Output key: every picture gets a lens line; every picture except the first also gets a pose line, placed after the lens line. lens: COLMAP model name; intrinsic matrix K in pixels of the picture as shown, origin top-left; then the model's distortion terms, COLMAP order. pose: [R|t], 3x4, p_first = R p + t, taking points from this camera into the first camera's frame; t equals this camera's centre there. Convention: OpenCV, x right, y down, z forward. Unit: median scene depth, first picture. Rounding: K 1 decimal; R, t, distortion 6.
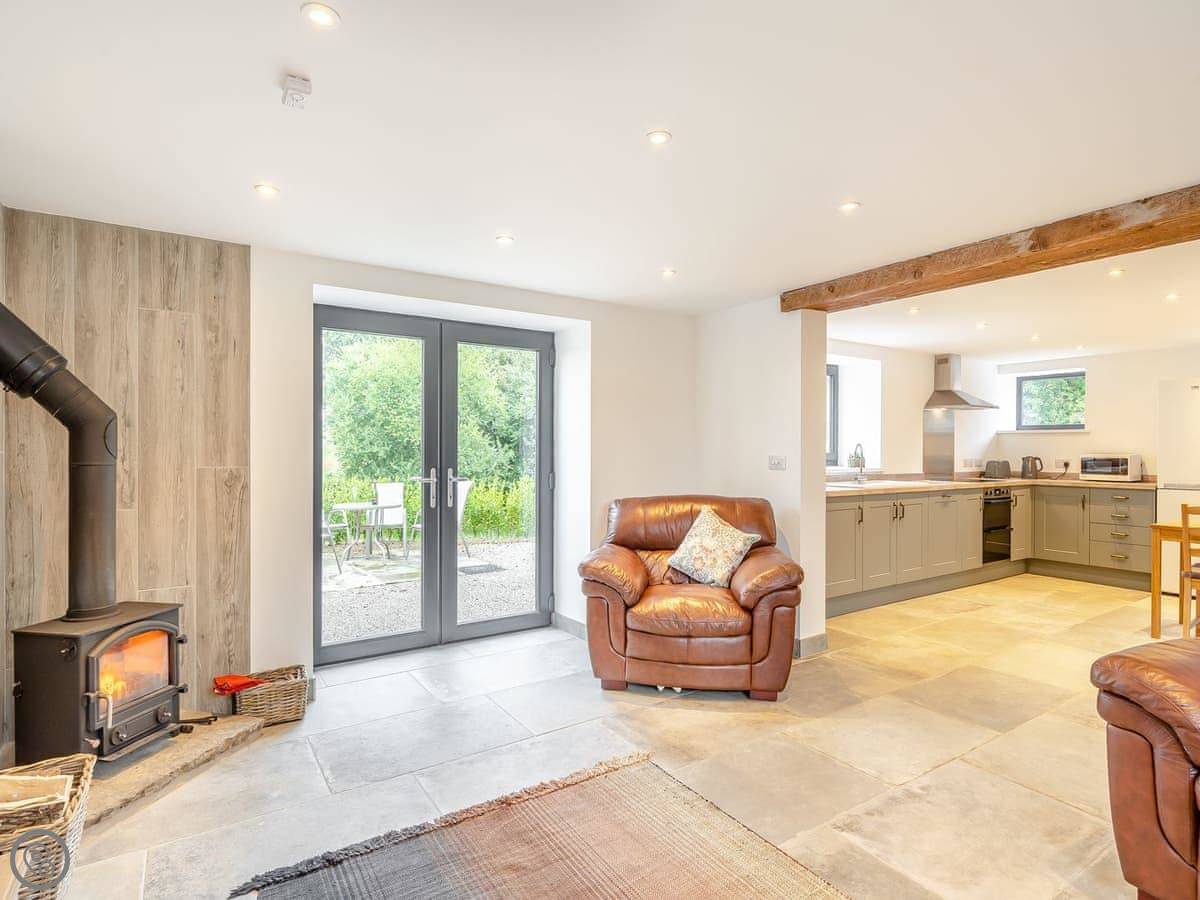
lens RADIAL K [[615.4, 0, 597.5], [0, 615.4, 451.3], [0, 0, 1]] dist [-0.010344, 0.000473]
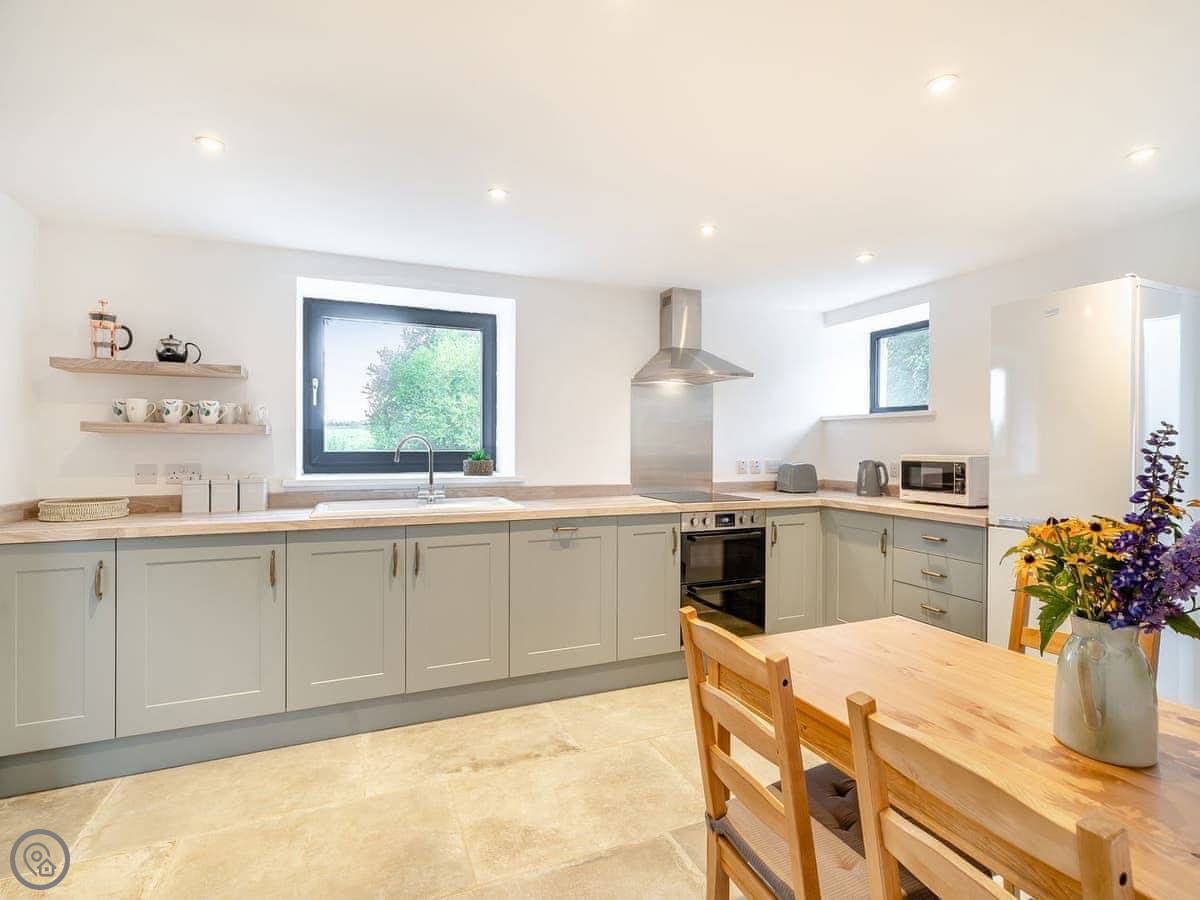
lens RADIAL K [[590.0, 0, 602.1], [0, 590.0, 444.9], [0, 0, 1]] dist [0.002333, -0.000818]
pose [[0.986216, 0.002547, -0.165441, 0.609107], [-0.002359, 0.999996, 0.001333, -0.004162], [0.165444, -0.000924, 0.986219, 0.418180]]
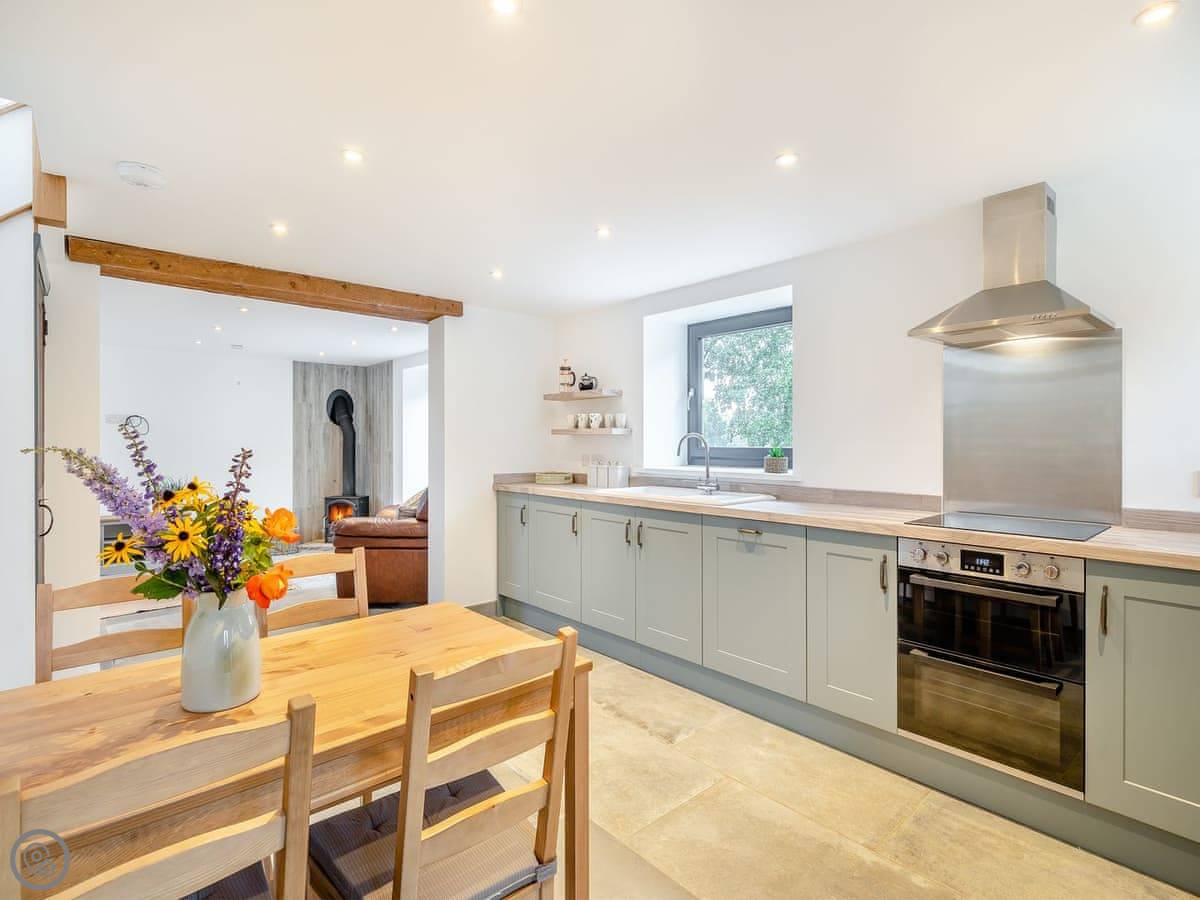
lens RADIAL K [[615.4, 0, 593.7], [0, 615.4, 438.6], [0, 0, 1]] dist [-0.010344, 0.000473]
pose [[0.131577, -0.007124, -0.991280, 0.941901], [-0.000856, 0.999973, -0.007300, -0.001591], [0.991306, 0.001809, 0.131567, 0.706308]]
